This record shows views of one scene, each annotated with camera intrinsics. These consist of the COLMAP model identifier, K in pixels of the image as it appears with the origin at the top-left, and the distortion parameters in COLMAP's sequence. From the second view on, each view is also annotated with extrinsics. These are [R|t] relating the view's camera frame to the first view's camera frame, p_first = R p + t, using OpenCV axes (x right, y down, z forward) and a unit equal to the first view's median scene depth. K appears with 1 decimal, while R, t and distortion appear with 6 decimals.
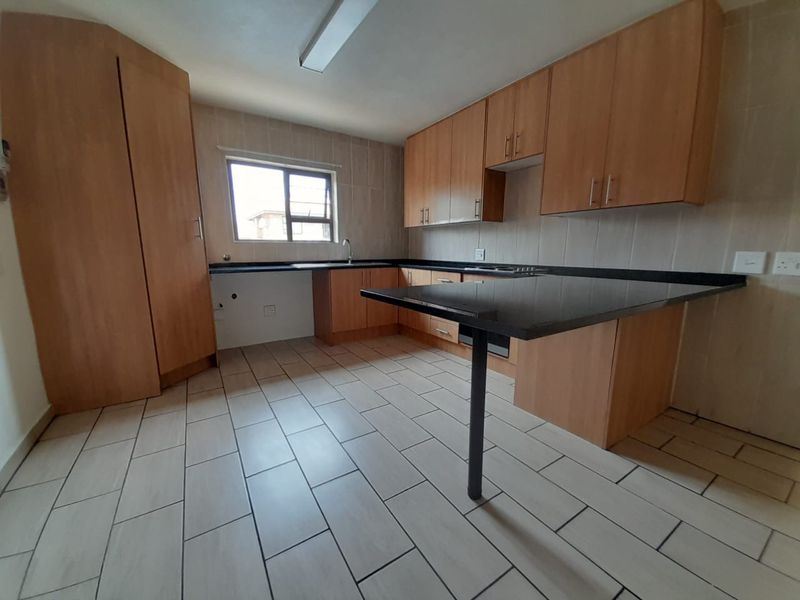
lens RADIAL K [[321.2, 0, 400.0], [0, 321.2, 300.0], [0, 0, 1]] dist [0.000858, -0.000001]
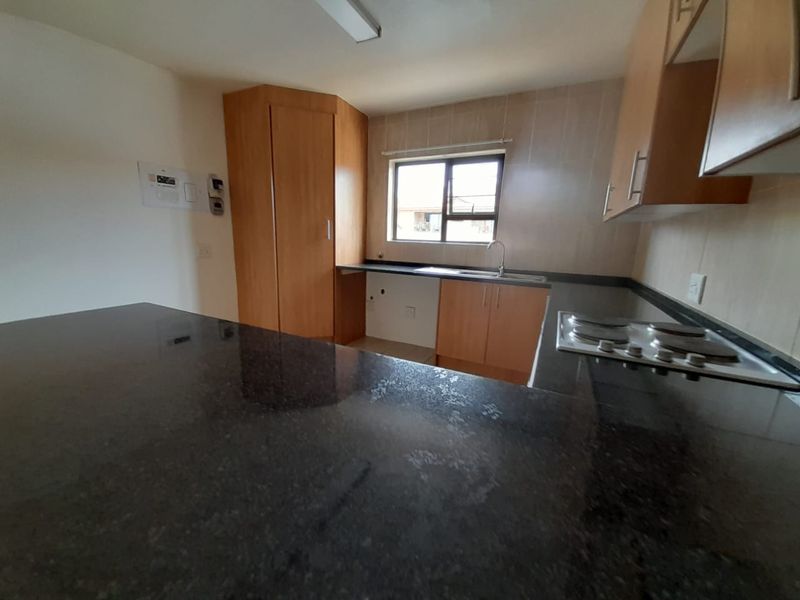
lens RADIAL K [[305.8, 0, 400.0], [0, 305.8, 300.0], [0, 0, 1]] dist [-0.000117, -0.000028]
pose [[0.483695, 0.184369, -0.855598, 0.368136], [-0.175620, 0.978125, 0.111488, -0.100600], [0.857436, 0.096334, 0.505493, 0.492341]]
